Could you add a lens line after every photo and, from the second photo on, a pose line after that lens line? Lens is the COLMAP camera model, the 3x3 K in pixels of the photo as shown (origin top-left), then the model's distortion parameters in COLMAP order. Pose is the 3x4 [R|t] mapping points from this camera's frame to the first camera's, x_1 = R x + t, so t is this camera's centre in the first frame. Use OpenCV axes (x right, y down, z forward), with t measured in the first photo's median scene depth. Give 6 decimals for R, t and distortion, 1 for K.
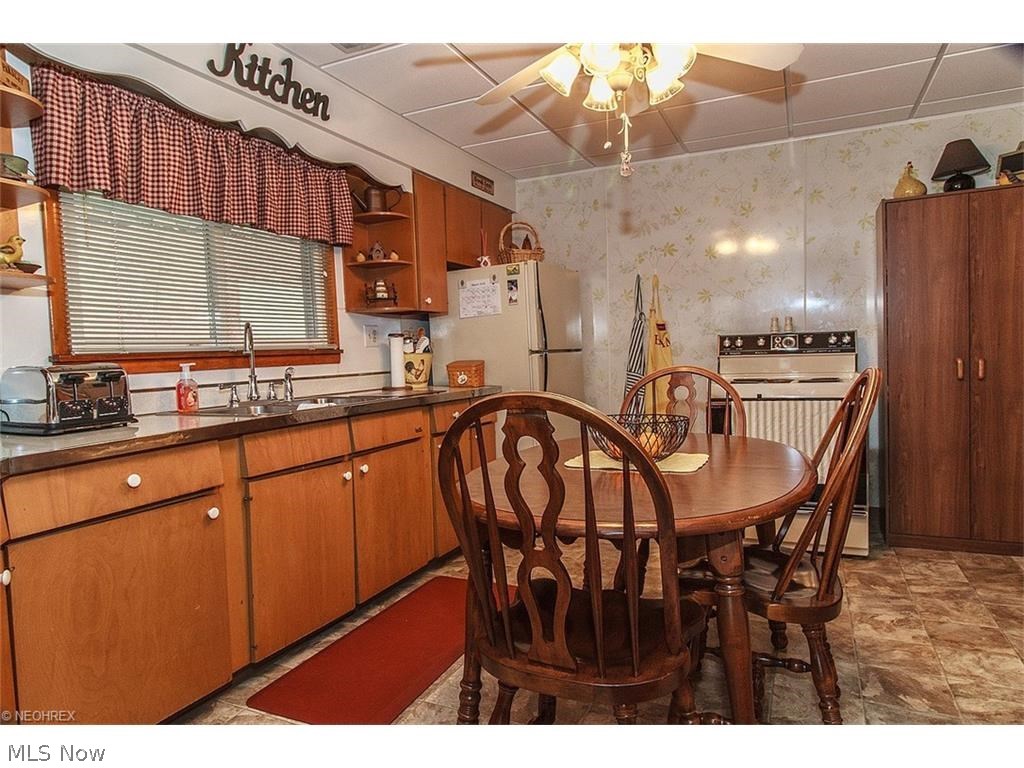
lens RADIAL K [[629.1, 0, 506.2], [0, 629.1, 385.5], [0, 0, 1]] dist [0.006008, 0.000831]
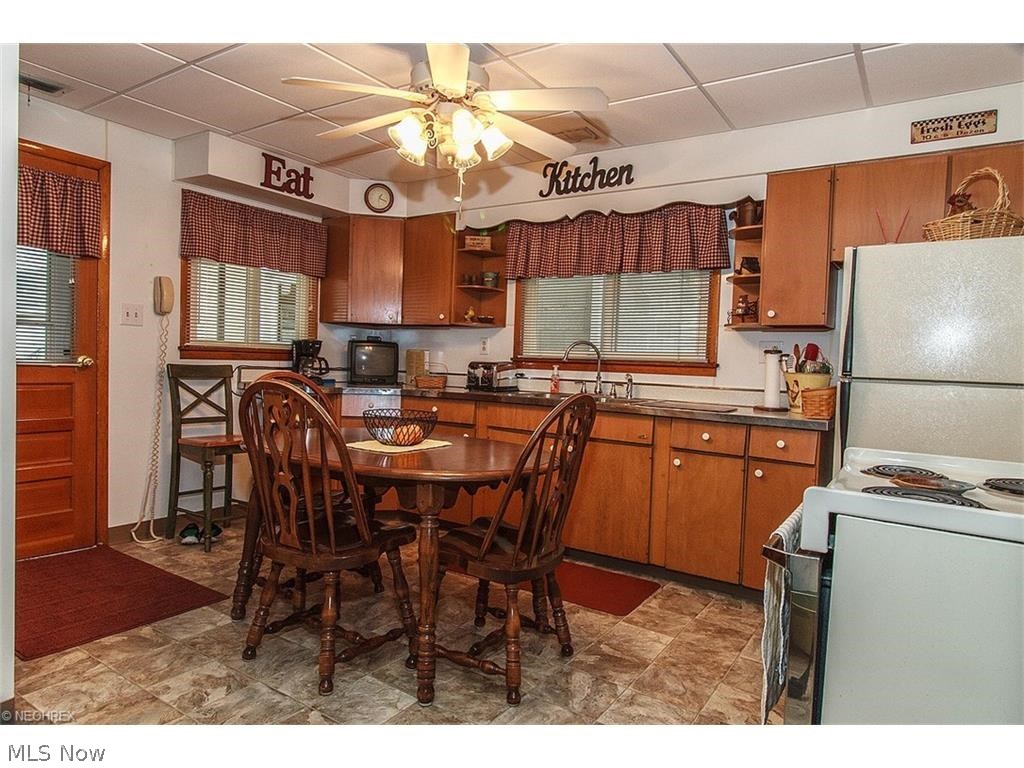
lens RADIAL K [[629.1, 0, 506.6], [0, 629.1, 382.1], [0, 0, 1]] dist [0.006008, 0.000831]
pose [[-0.140014, 0.066882, -0.987888, 1.096330], [-0.083512, 0.993363, 0.079089, -0.104264], [0.986621, 0.093574, -0.133500, 1.010553]]
